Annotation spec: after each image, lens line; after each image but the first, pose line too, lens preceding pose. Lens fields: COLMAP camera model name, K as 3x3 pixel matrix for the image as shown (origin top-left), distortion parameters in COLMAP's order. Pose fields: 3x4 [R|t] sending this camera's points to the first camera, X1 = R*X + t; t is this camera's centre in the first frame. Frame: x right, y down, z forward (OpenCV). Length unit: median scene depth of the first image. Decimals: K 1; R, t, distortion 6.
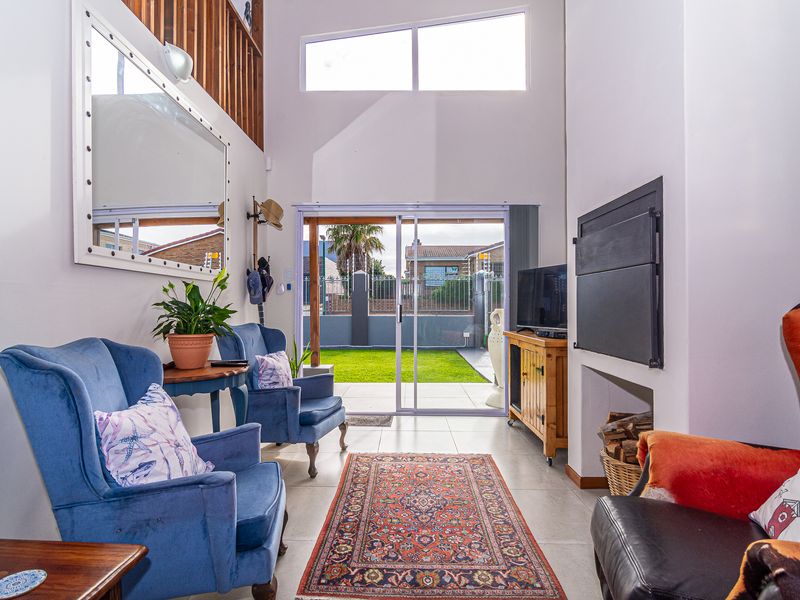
lens RADIAL K [[433.1, 0, 400.0], [0, 433.1, 300.0], [0, 0, 1]] dist [-0.001370, -0.001240]
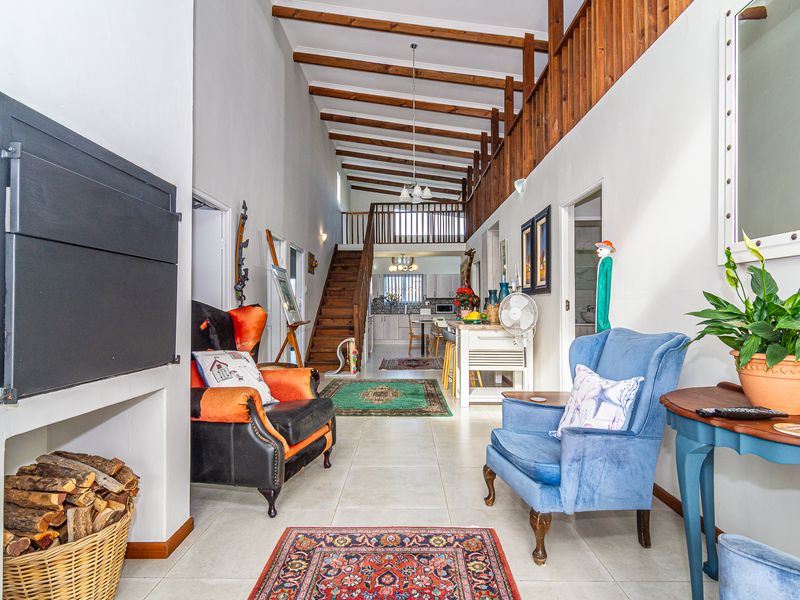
lens RADIAL K [[433.1, 0, 400.0], [0, 433.1, 300.0], [0, 0, 1]] dist [-0.001370, -0.001240]
pose [[-1.000000, 0.000607, 0.000018, 0.035781], [0.000606, 0.999623, -0.027436, 0.029117], [-0.000034, -0.027436, -0.999624, 2.023870]]
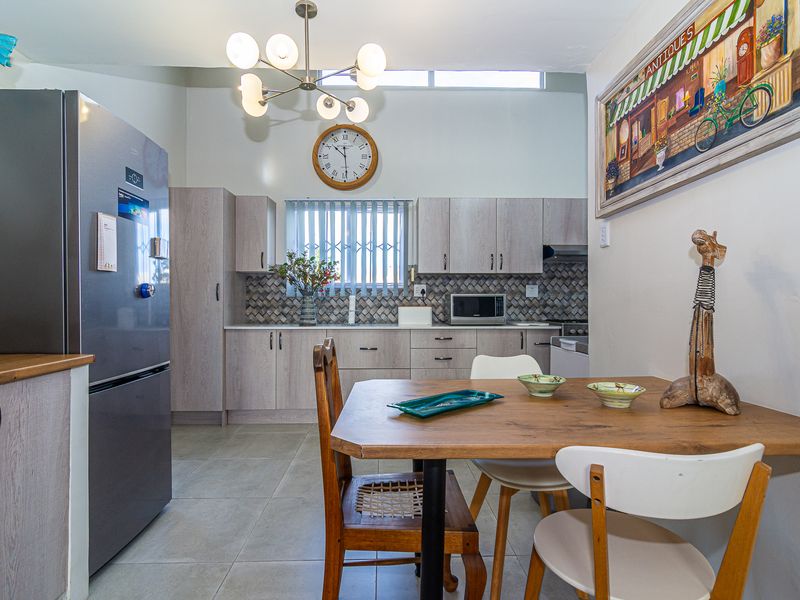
lens RADIAL K [[433.1, 0, 400.0], [0, 433.1, 300.0], [0, 0, 1]] dist [-0.001370, -0.001240]
pose [[-0.998362, -0.005387, -0.056965, -0.184166], [-0.004254, 0.999791, -0.019995, -0.017143], [0.057061, -0.019720, -0.998176, -3.032788]]
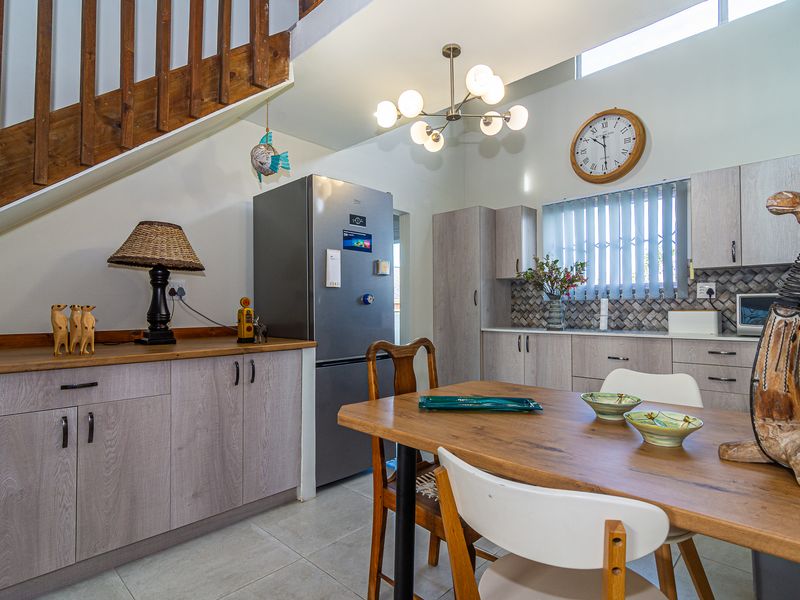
lens RADIAL K [[443.5, 0, 400.0], [0, 443.5, 300.0], [0, 0, 1]] dist [0.000733, -0.000013]
pose [[-0.727763, 0.011032, 0.685740, -0.818162], [-0.006979, 0.999700, -0.023489, -0.021895], [-0.685793, -0.021881, -0.727468, -3.110424]]
